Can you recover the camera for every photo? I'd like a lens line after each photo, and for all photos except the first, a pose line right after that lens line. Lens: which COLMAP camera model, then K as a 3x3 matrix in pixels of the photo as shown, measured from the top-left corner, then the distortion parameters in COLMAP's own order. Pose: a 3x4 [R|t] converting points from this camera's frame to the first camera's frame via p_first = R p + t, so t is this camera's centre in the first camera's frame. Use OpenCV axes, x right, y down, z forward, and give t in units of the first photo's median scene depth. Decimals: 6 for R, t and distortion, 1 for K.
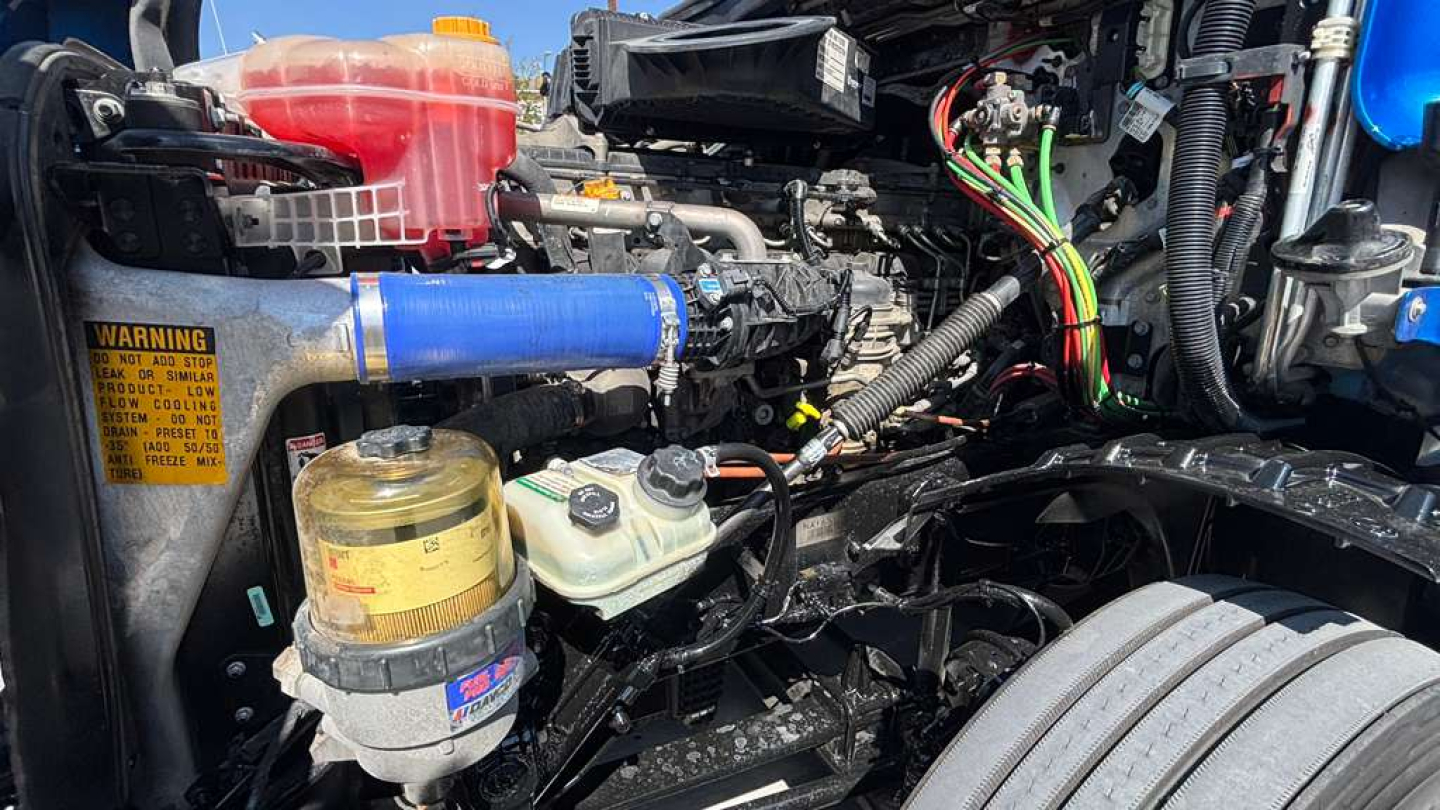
lens RADIAL K [[578.2, 0, 721.8], [0, 578.2, 399.8], [0, 0, 1]] dist [-0.000096, 0.000415]
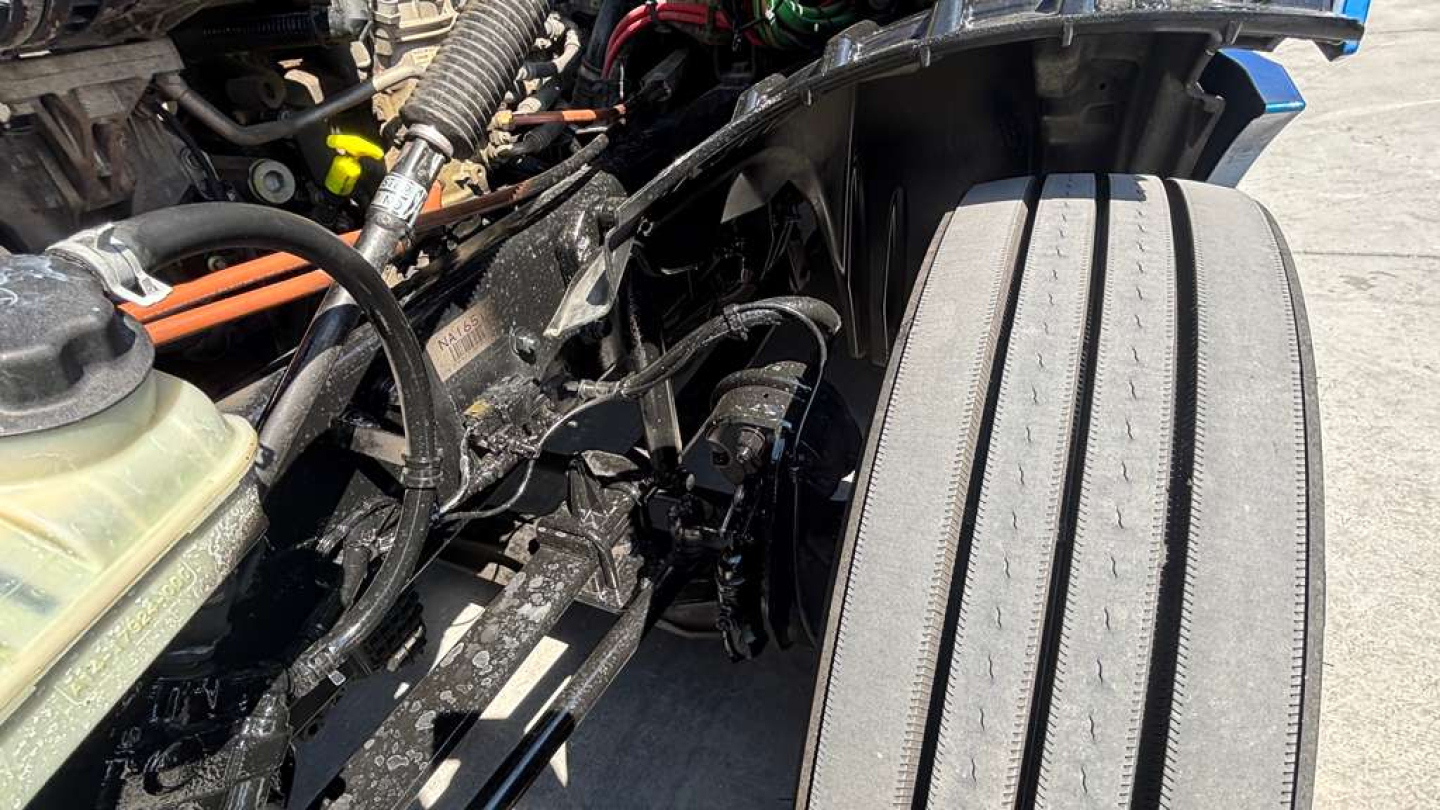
lens RADIAL K [[668.1, 0, 710.4], [0, 668.1, 402.2], [0, 0, 1]] dist [0.002012, 0.000010]
pose [[0.778743, -0.439107, 0.448046, 0.022987], [0.259502, 0.875701, 0.407192, 0.060100], [-0.571155, -0.200829, 0.795895, 0.264151]]
